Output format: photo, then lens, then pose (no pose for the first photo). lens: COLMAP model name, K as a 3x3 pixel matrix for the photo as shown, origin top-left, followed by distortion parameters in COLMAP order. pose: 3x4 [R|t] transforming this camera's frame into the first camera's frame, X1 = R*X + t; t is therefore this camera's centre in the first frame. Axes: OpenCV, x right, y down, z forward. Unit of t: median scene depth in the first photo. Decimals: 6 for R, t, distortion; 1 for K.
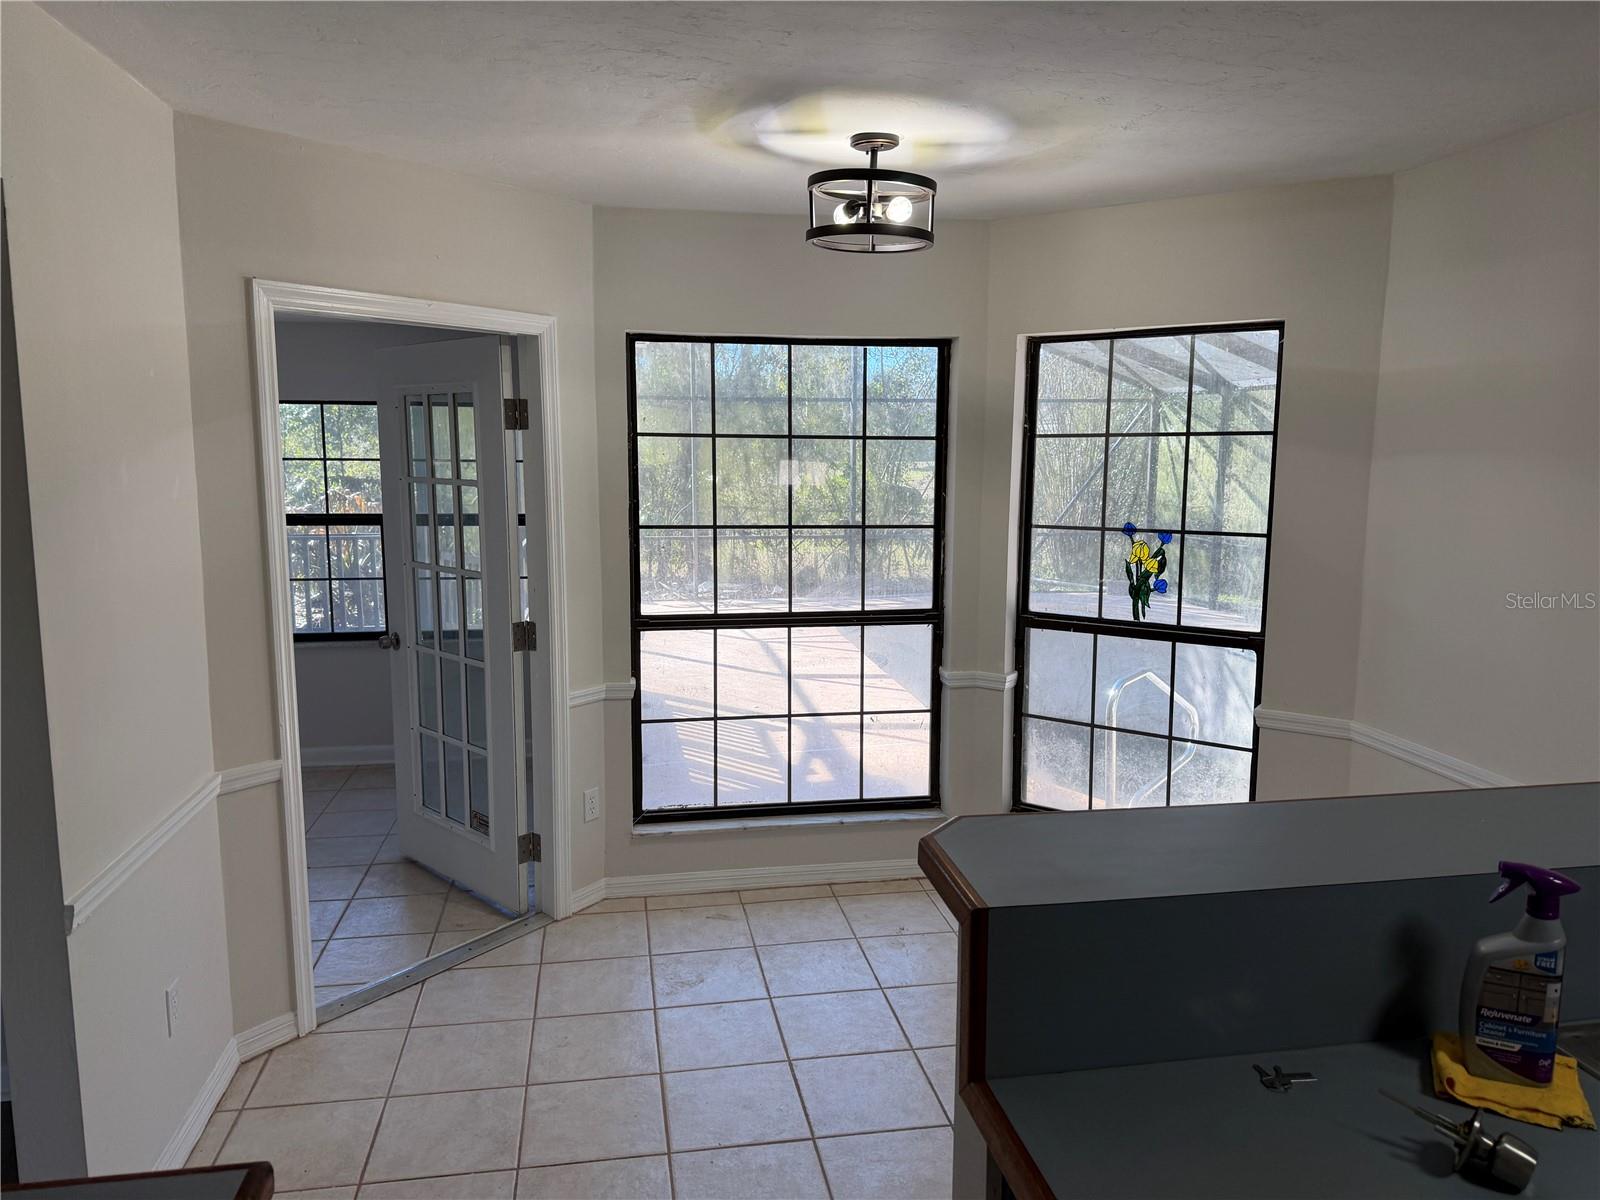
lens RADIAL K [[1120.0, 0, 800.0], [0, 1120.0, 600.0], [0, 0, 1]] dist [0.139788, -0.222527]
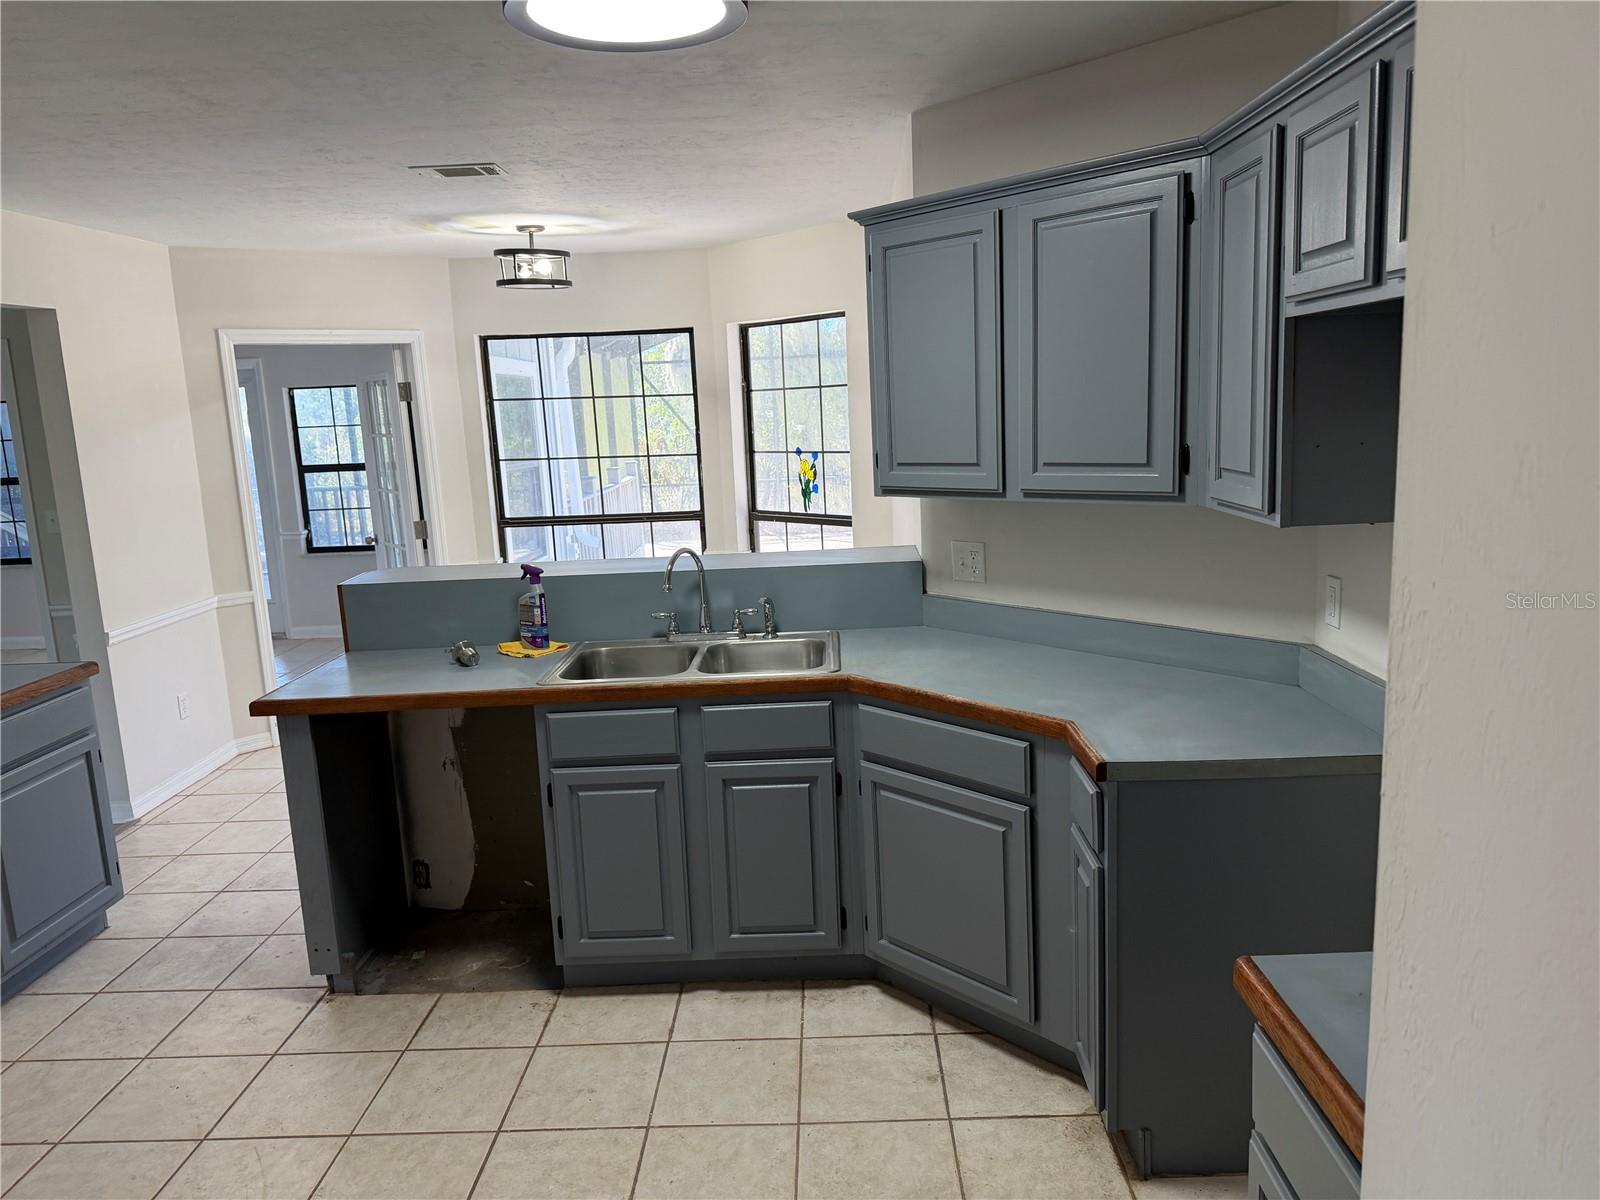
lens RADIAL K [[1120.0, 0, 800.0], [0, 1120.0, 600.0], [0, 0, 1]] dist [0.139788, -0.222527]
pose [[0.979599, -0.012147, -0.200593, 0.600452], [0.020754, 0.998949, 0.040864, 0.075534], [0.199886, -0.044194, 0.978822, -0.480963]]
